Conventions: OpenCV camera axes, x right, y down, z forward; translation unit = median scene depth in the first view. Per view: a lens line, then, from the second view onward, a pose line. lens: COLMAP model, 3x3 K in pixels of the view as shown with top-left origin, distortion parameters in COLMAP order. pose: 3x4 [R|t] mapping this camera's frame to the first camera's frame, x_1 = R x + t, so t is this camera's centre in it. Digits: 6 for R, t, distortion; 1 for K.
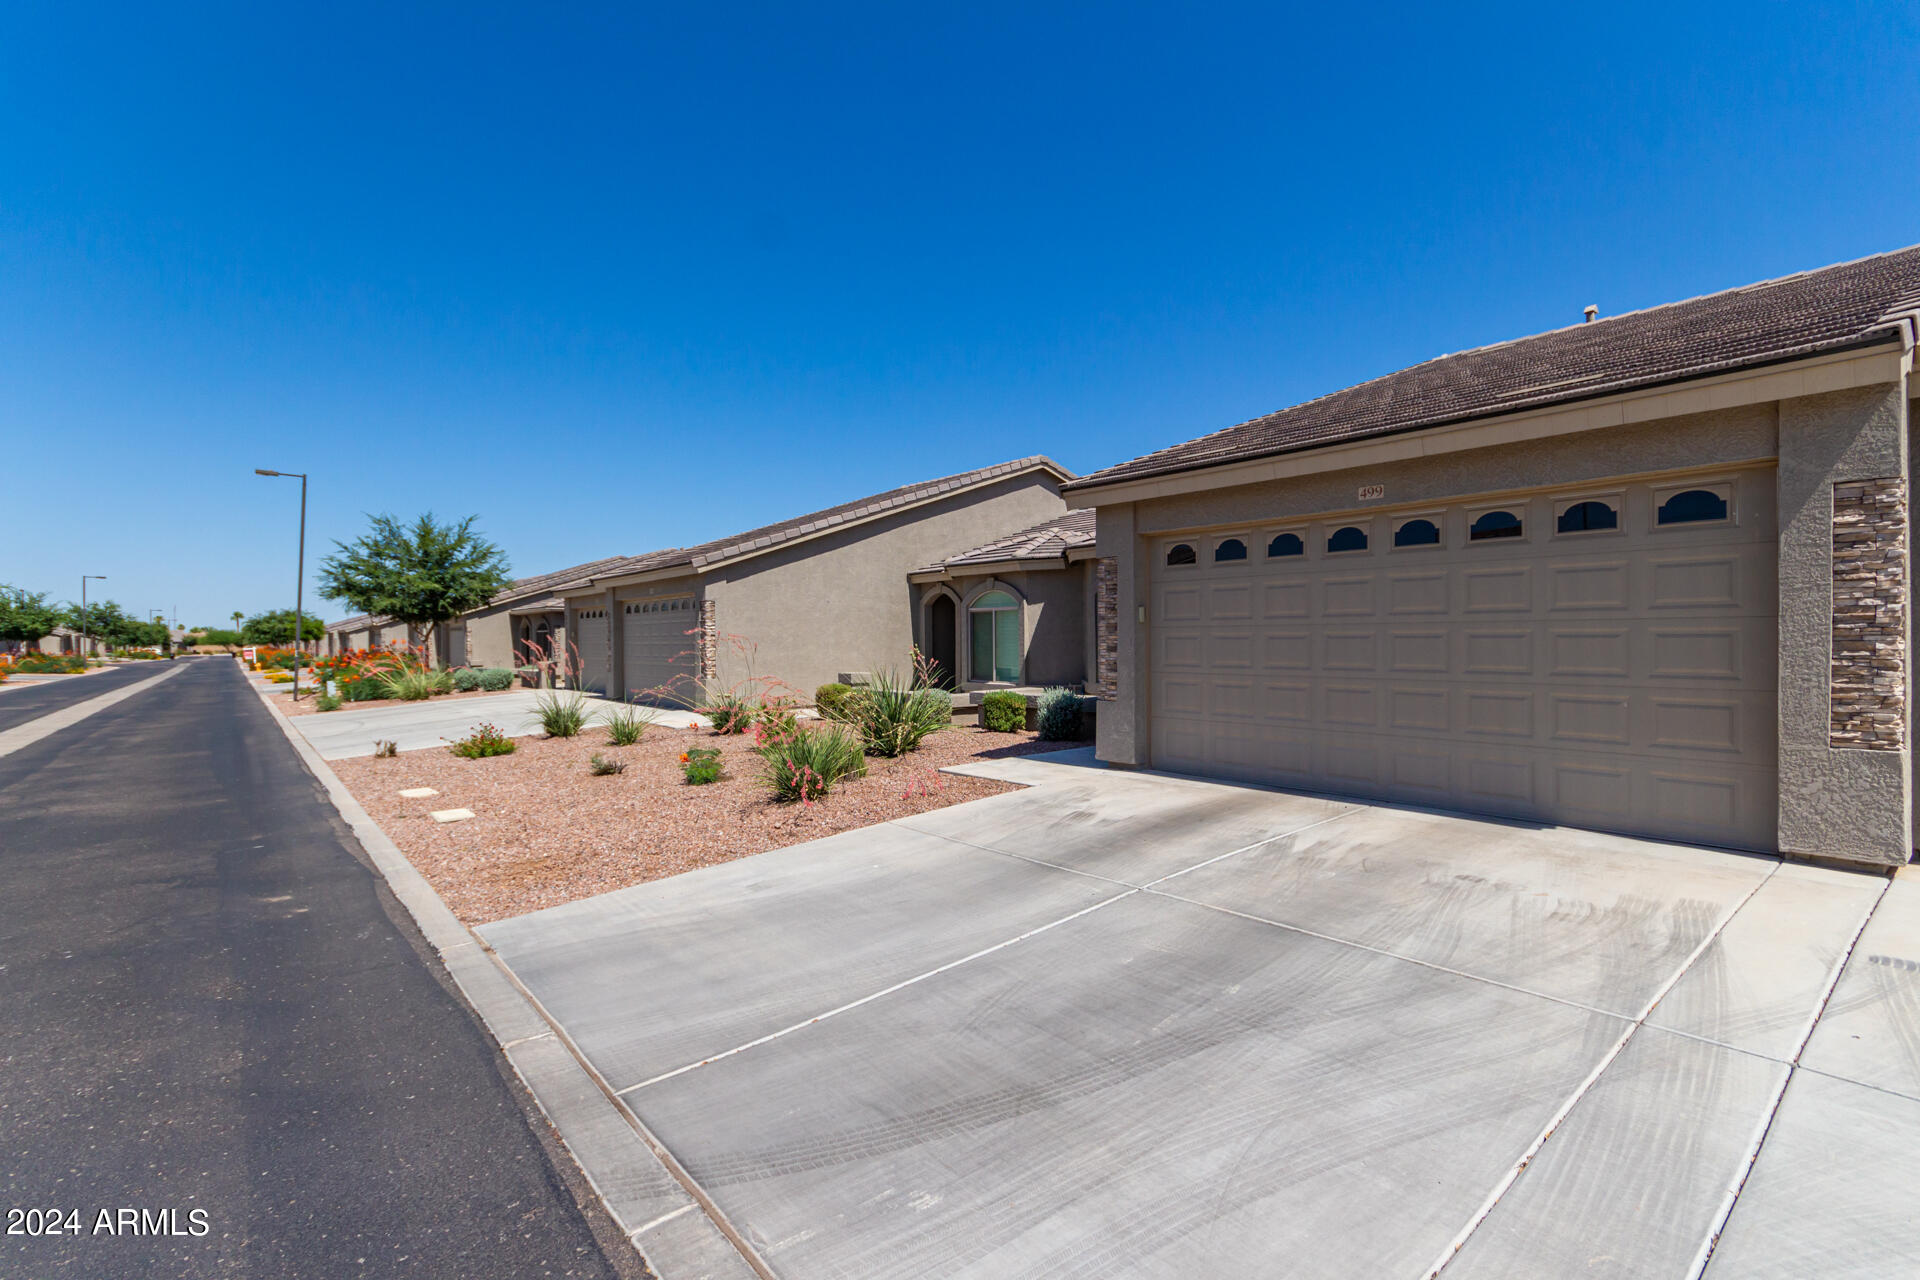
lens RADIAL K [[888.2, 0, 960.0], [0, 888.2, 640.0], [0, 0, 1]] dist [-0.000725, 0.005742]
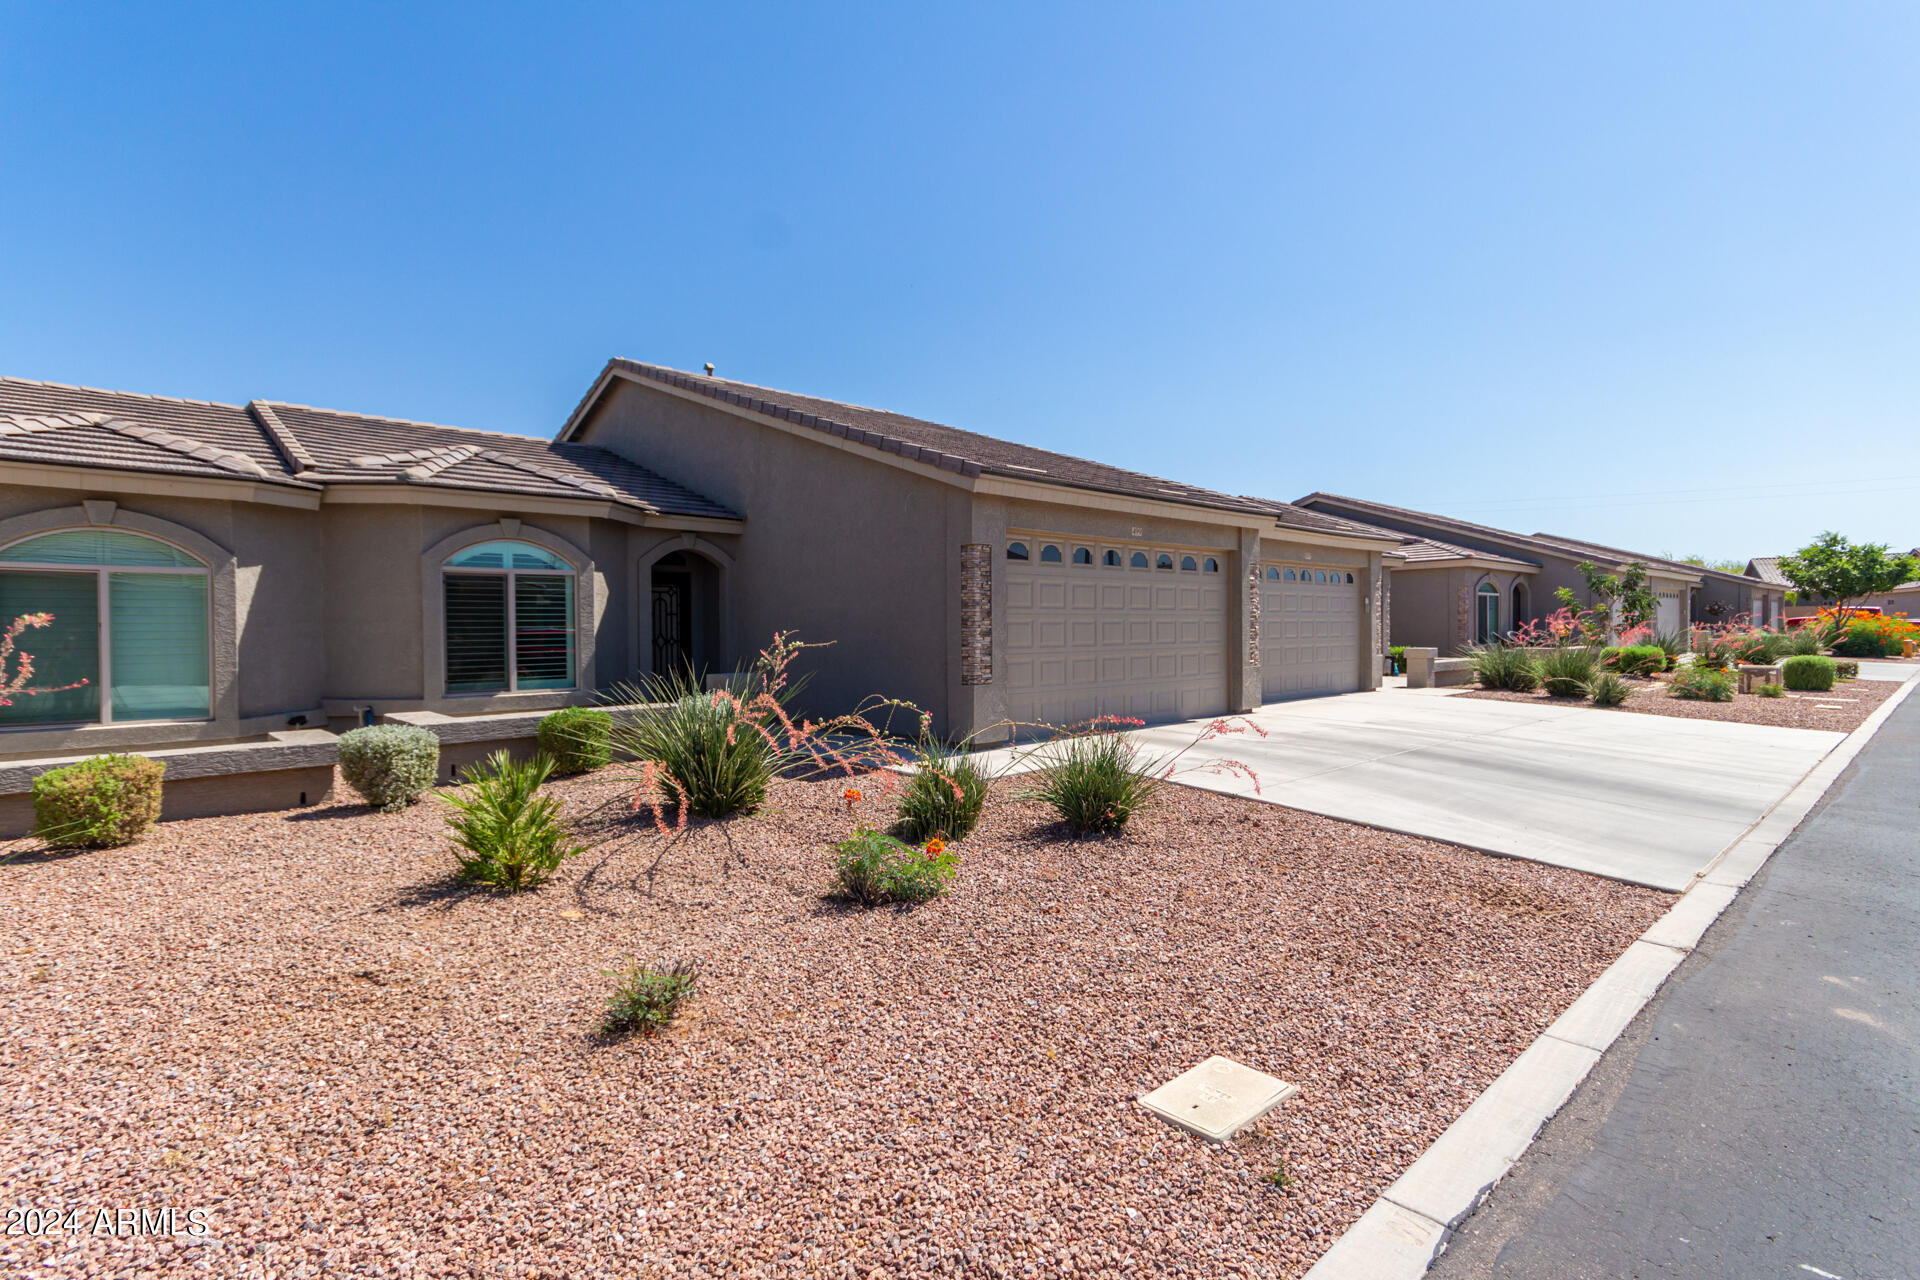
lens RADIAL K [[928.7, 0, 960.0], [0, 928.7, 640.0], [0, 0, 1]] dist [0.000120, 0.018819]
pose [[-0.053750, -0.003462, 0.998548, -1.110314], [0.012734, 0.999910, 0.004152, 0.015328], [-0.998473, 0.012938, -0.053701, 1.329640]]
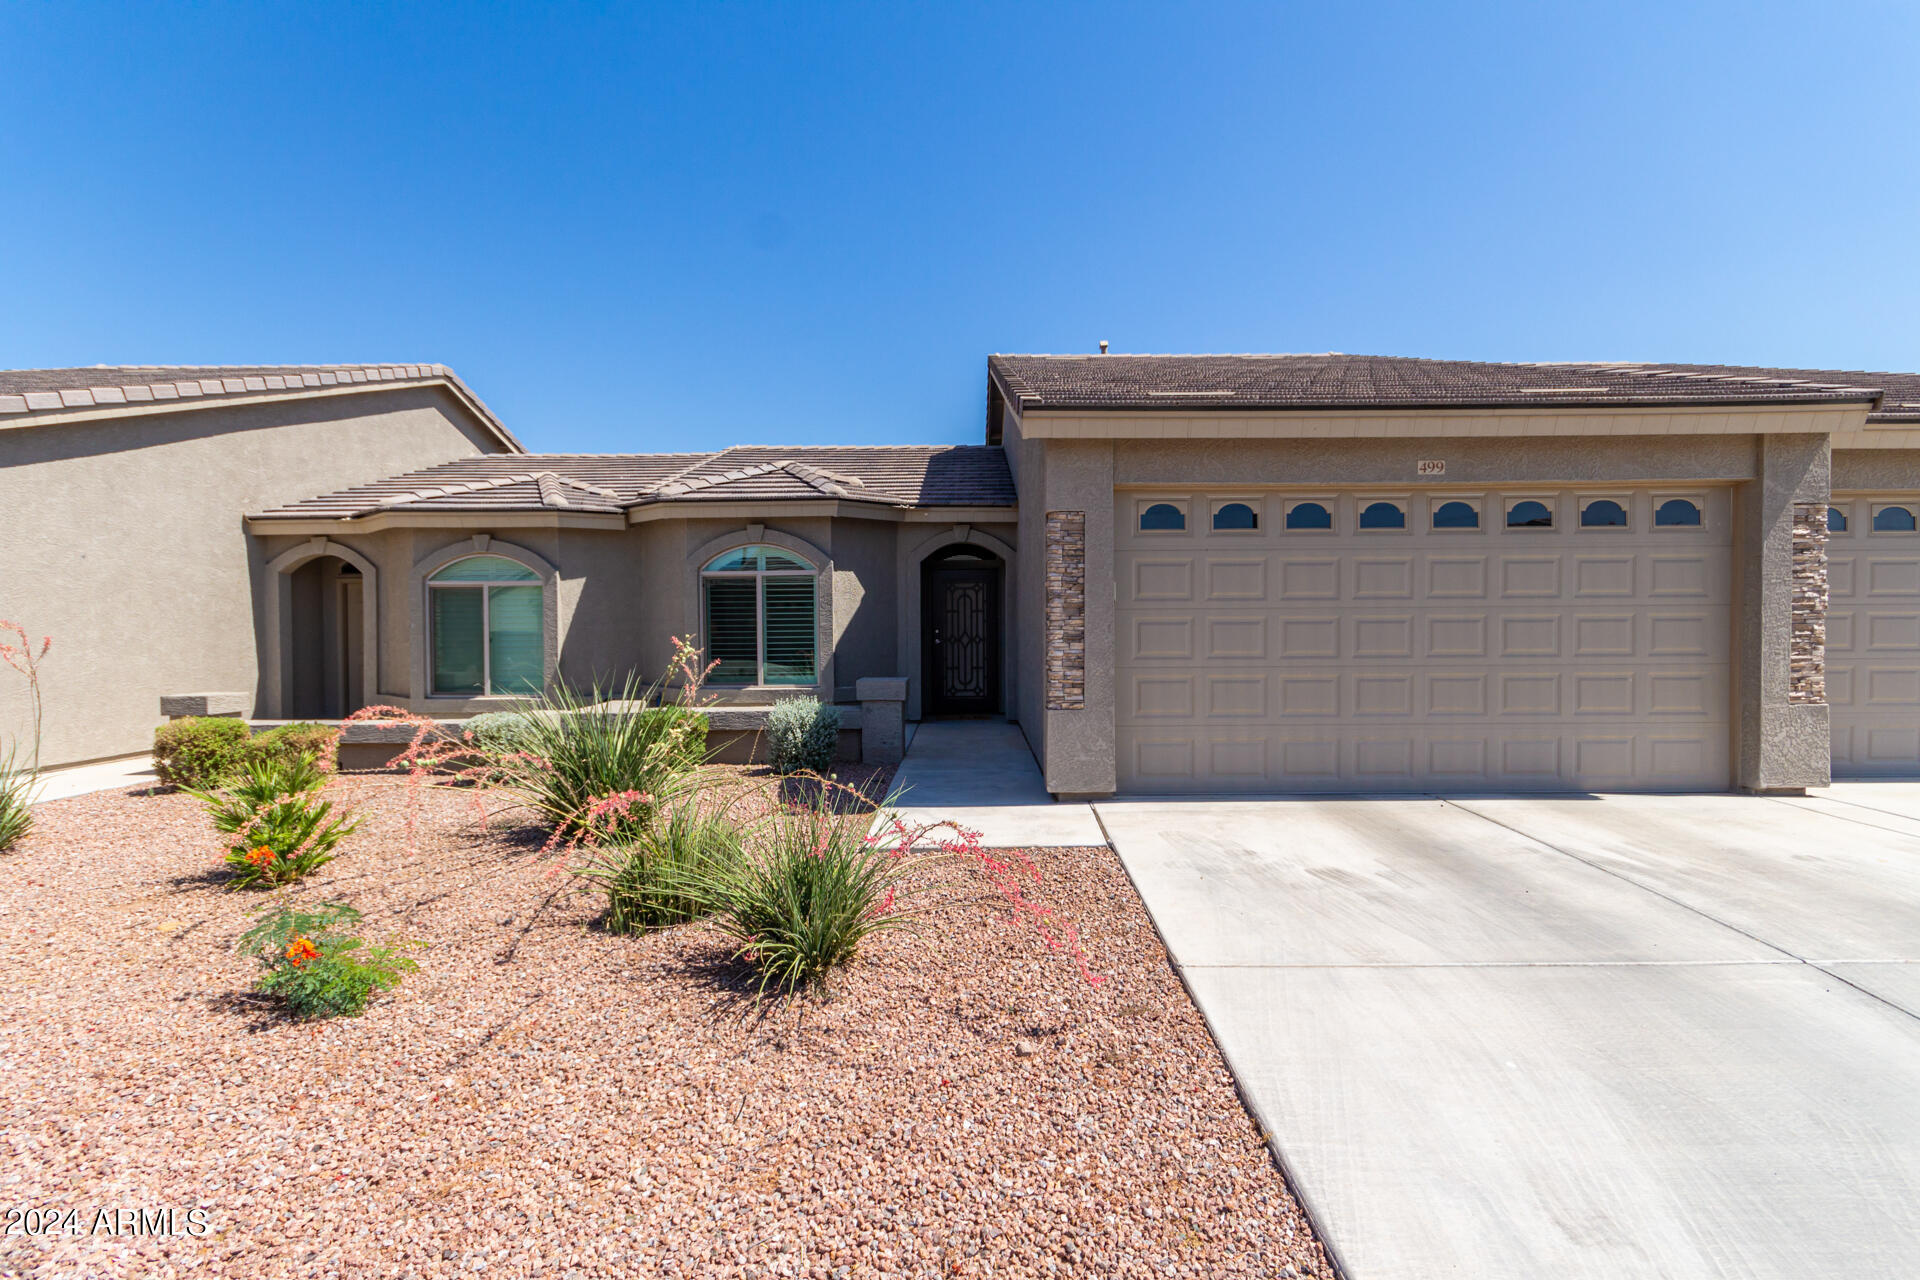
lens RADIAL K [[888.2, 0, 960.0], [0, 888.2, 640.0], [0, 0, 1]] dist [-0.000725, 0.005742]
pose [[0.640394, -0.008405, 0.768001, -0.549085], [0.004210, 0.999964, 0.007434, 0.006972], [-0.768035, -0.001527, 0.640406, 0.738606]]
